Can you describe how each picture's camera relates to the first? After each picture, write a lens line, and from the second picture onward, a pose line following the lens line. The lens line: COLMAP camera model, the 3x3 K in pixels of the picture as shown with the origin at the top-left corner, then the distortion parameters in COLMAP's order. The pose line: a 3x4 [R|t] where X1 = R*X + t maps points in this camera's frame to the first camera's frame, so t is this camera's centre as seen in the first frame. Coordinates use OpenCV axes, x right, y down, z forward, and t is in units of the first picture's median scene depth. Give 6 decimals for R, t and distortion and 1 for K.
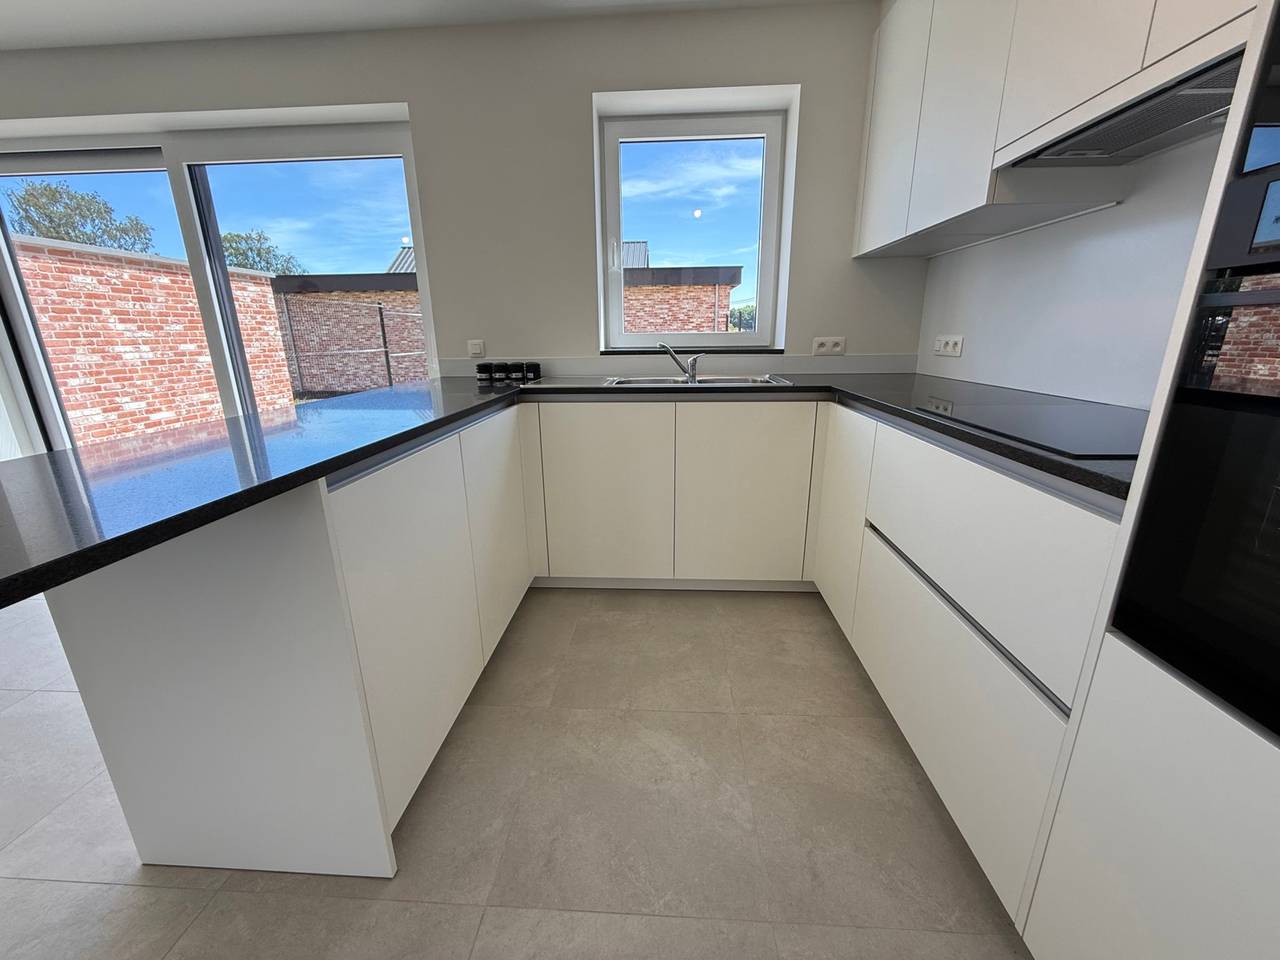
lens RADIAL K [[510.0, 0, 638.0], [0, 510.0, 478.6], [0, 0, 1]] dist [0.000405, -0.000186]
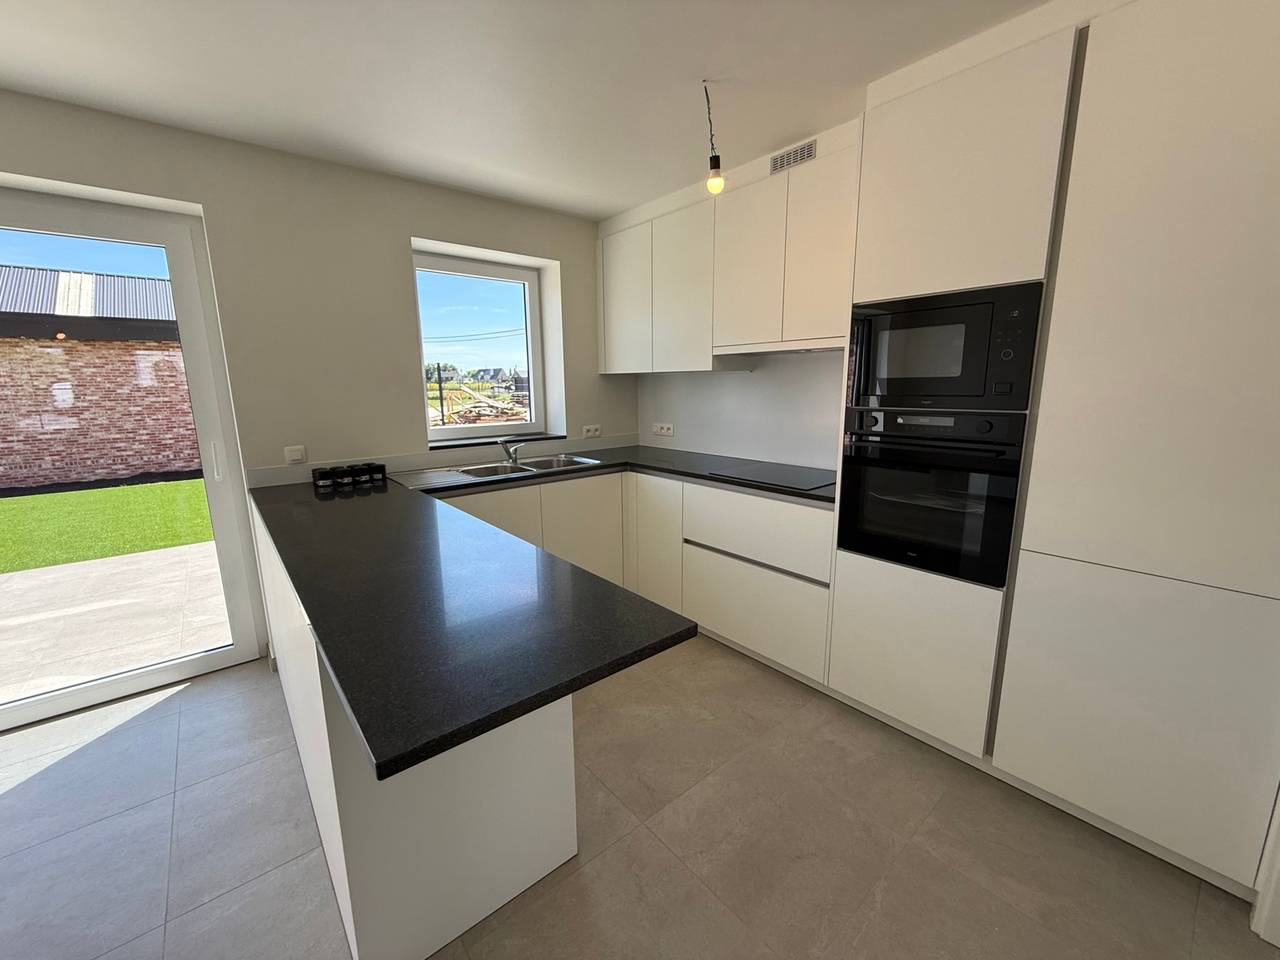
lens RADIAL K [[510.0, 0, 636.3], [0, 510.0, 479.3], [0, 0, 1]] dist [0.000405, -0.000186]
pose [[0.728042, -0.123290, 0.674355, -0.291571], [0.189443, 0.981572, -0.025068, -0.037576], [-0.658837, 0.146003, 0.737982, -0.069331]]
